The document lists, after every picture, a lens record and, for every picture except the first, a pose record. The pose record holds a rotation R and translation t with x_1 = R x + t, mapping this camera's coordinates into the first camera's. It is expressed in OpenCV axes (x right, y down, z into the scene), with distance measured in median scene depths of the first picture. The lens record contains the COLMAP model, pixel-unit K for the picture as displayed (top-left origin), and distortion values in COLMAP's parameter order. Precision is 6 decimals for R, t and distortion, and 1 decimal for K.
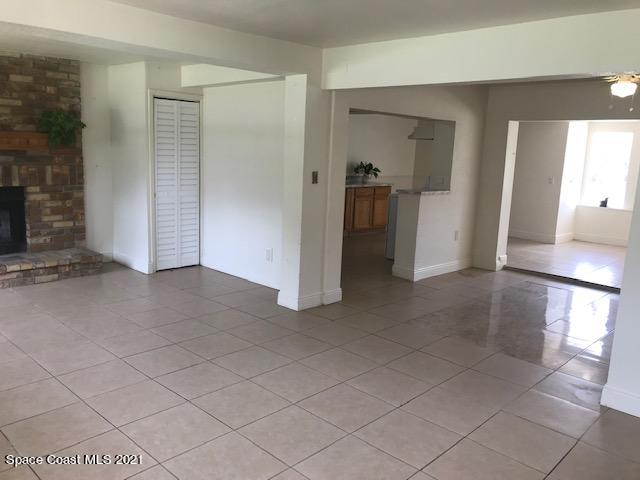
lens RADIAL K [[526.2, 0, 320.1], [0, 526.2, 243.6], [0, 0, 1]] dist [0.058614, -0.046846]
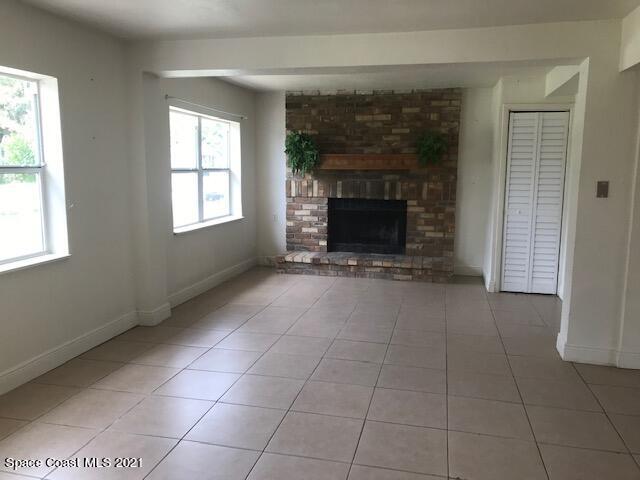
lens RADIAL K [[526.2, 0, 320.5], [0, 526.2, 240.2], [0, 0, 1]] dist [0.058614, -0.046846]
pose [[0.523322, 0.089161, -0.847458, 0.344992], [-0.149322, 0.988718, 0.011814, -0.002078], [0.838950, 0.120361, 0.530731, 0.214194]]
